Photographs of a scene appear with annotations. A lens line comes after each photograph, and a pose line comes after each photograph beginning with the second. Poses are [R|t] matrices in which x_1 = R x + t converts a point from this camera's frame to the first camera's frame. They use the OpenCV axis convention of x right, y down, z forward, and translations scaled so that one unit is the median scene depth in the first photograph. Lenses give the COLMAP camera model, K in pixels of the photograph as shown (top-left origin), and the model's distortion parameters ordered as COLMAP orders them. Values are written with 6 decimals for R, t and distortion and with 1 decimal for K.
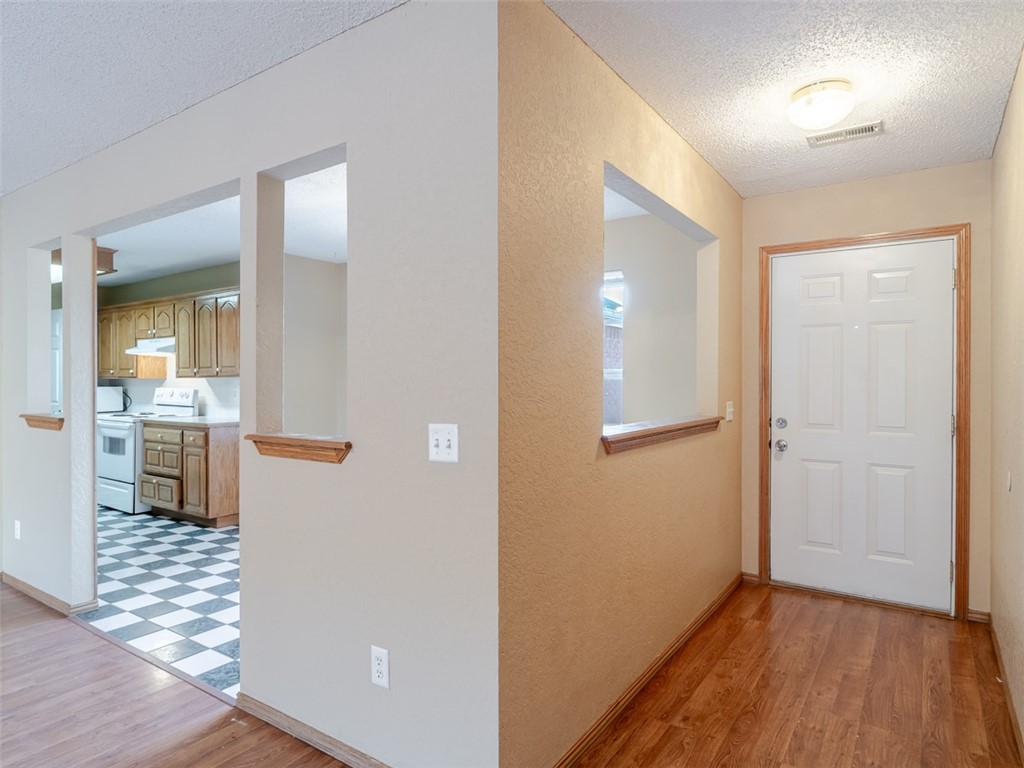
lens RADIAL K [[607.0, 0, 509.5], [0, 607.0, 382.1], [0, 0, 1]] dist [0.003645, 0.001176]
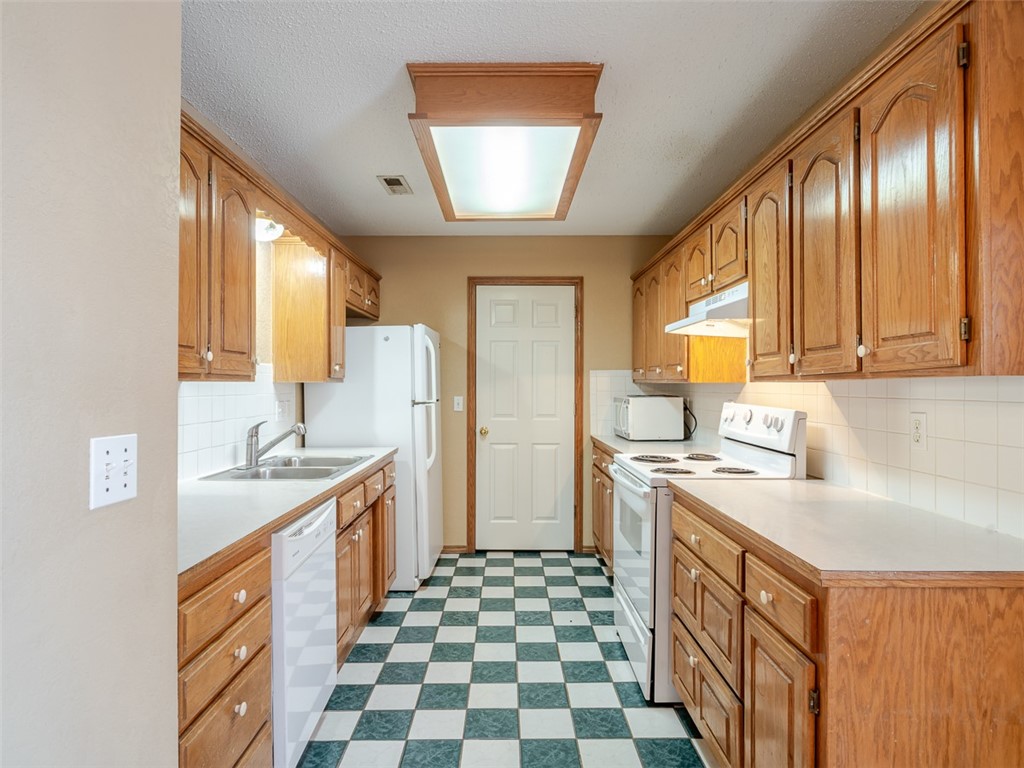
lens RADIAL K [[607.0, 0, 508.3], [0, 607.0, 382.9], [0, 0, 1]] dist [0.003645, 0.001176]
pose [[0.571552, 0.000506, -0.820566, -0.309593], [-0.005750, 0.999978, -0.003388, -0.003663], [0.820546, 0.006655, 0.571542, 0.636867]]
